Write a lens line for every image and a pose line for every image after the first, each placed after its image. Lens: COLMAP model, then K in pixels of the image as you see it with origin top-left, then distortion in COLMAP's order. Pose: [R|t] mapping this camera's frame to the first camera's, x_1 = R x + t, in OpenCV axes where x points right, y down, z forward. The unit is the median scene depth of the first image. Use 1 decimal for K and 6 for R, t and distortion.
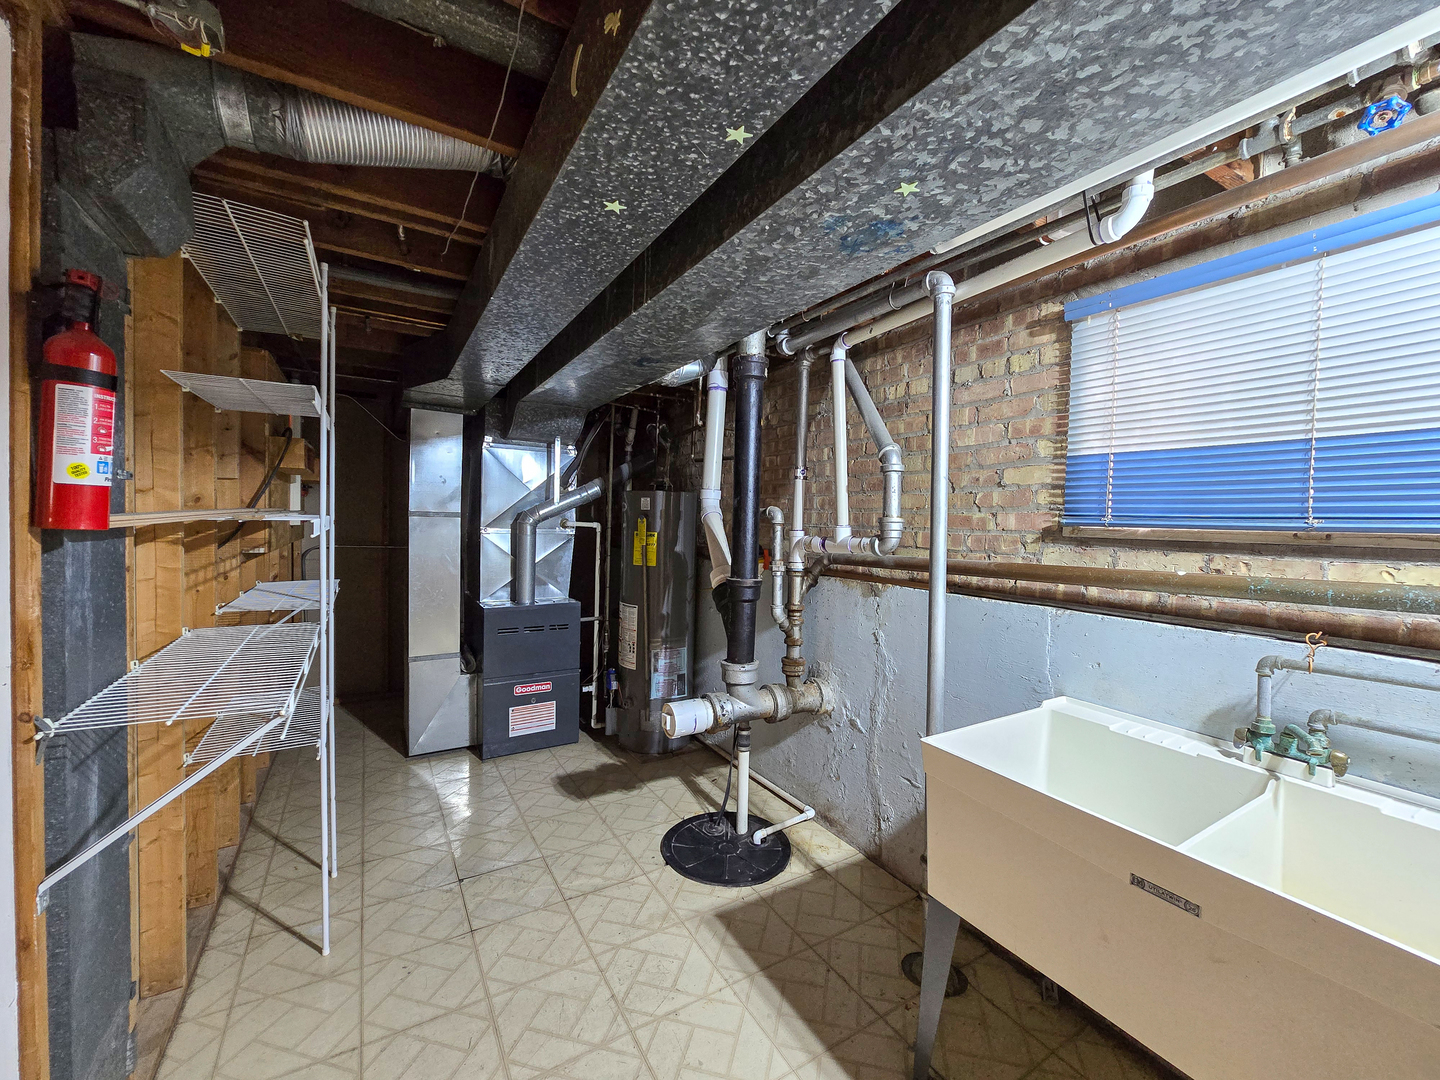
lens RADIAL K [[588.2, 0, 730.9], [0, 588.2, 545.4], [0, 0, 1]] dist [-0.000234, -0.001560]
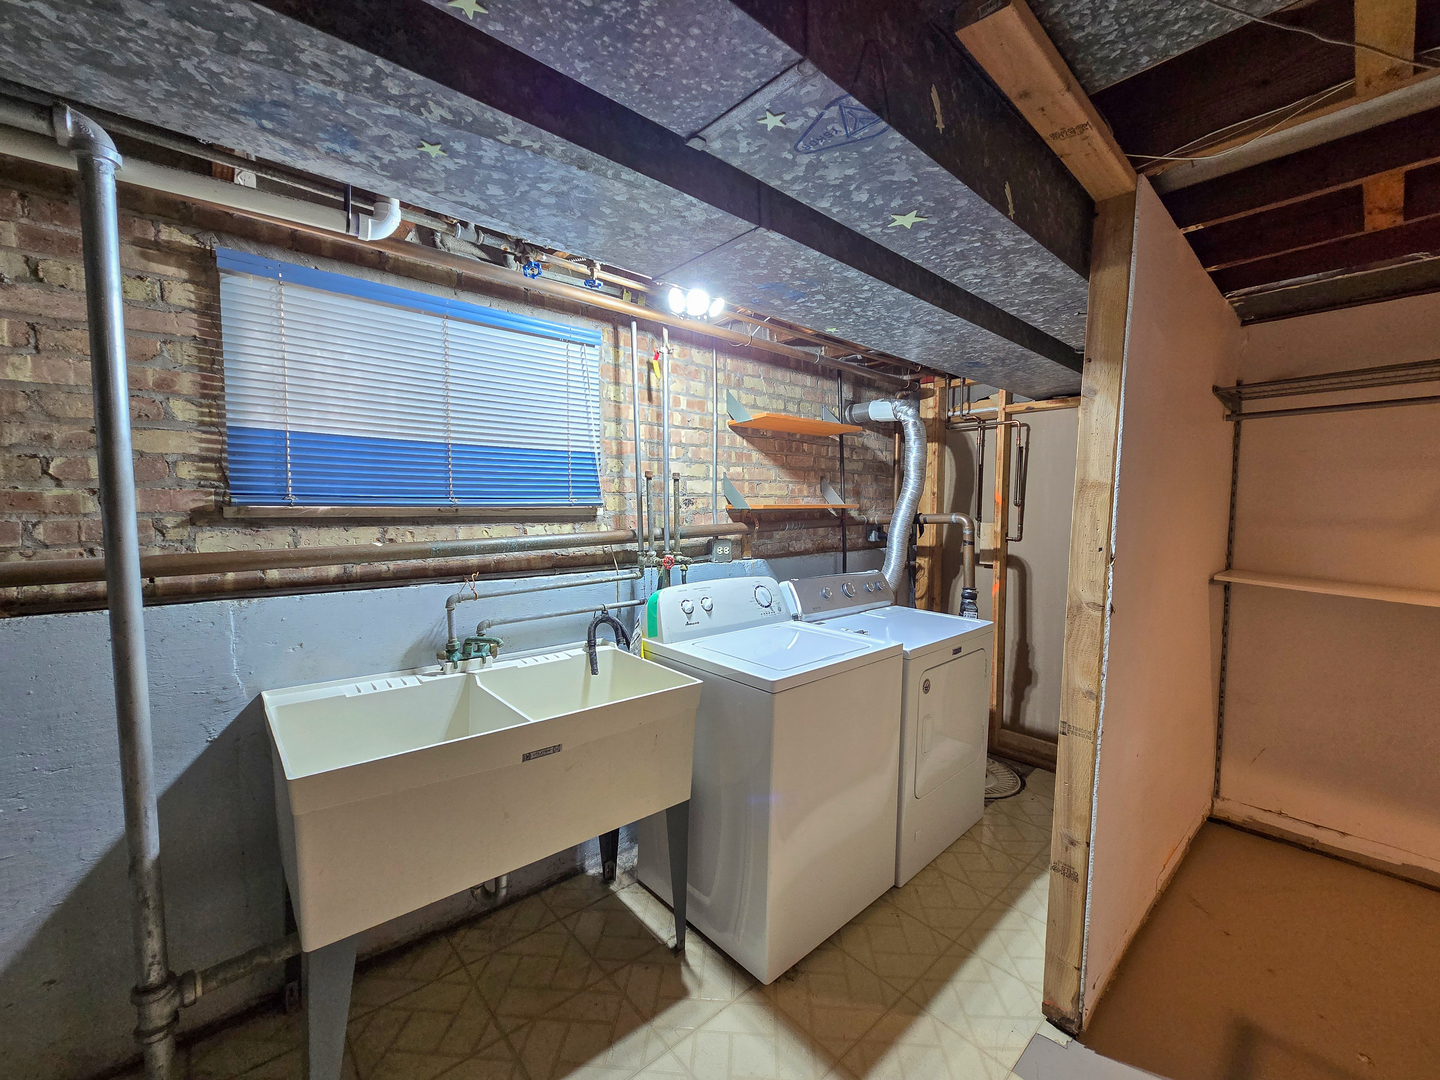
lens RADIAL K [[588.2, 0, 728.9], [0, 588.2, 545.6], [0, 0, 1]] dist [-0.000234, -0.001560]
pose [[-0.184559, -0.092412, 0.978467, -0.453284], [0.029825, 0.994584, 0.099560, -0.041007], [-0.982369, 0.047557, -0.180803, 0.451734]]
